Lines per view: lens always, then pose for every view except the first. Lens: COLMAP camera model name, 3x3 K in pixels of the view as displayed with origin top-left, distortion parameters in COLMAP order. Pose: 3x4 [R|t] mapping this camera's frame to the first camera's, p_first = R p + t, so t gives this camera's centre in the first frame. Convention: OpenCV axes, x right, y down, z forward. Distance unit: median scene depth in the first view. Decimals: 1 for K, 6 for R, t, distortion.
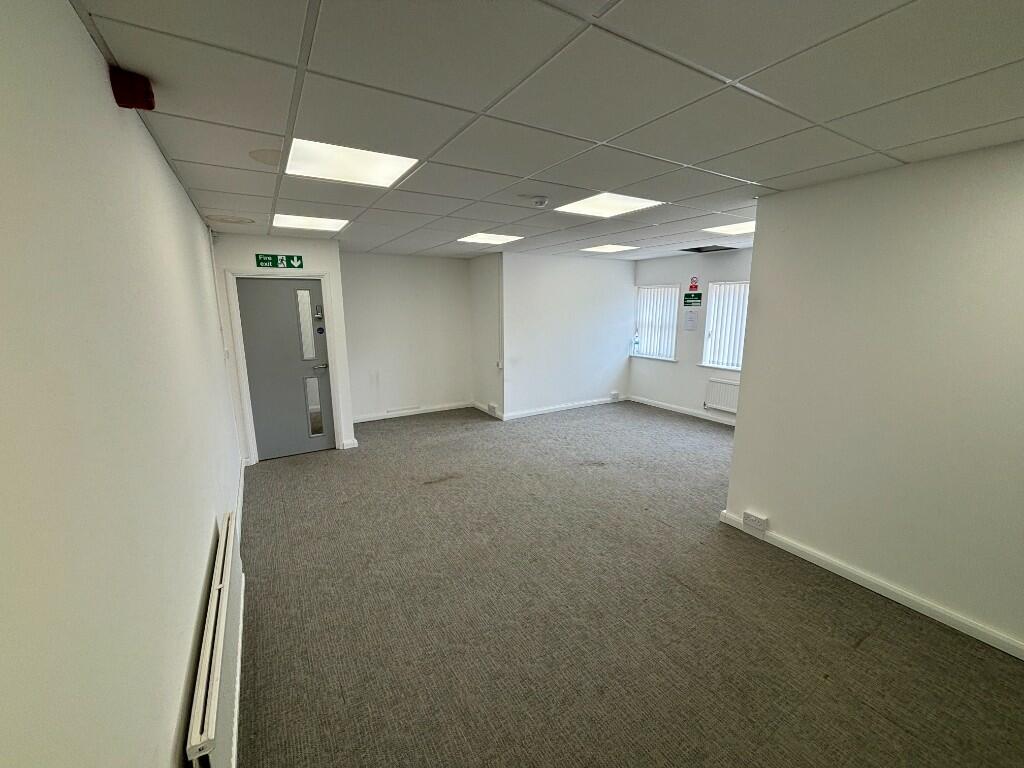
lens RADIAL K [[413.8, 0, 509.6], [0, 413.8, 383.8], [0, 0, 1]] dist [0.004073, 0.000445]
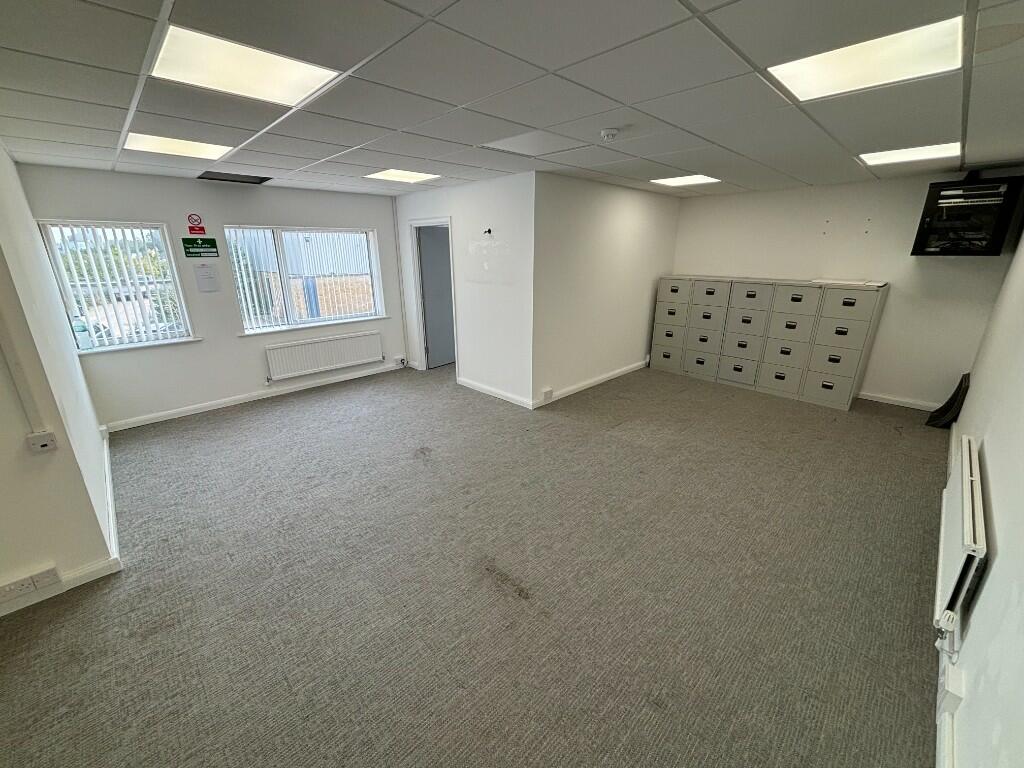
lens RADIAL K [[413.8, 0, 509.2], [0, 413.8, 381.9], [0, 0, 1]] dist [0.004073, 0.000445]
pose [[-0.225323, -0.294276, 0.928779, -0.447265], [0.193074, 0.920901, 0.338620, -0.147272], [-0.954962, 0.255622, -0.150683, 0.748168]]
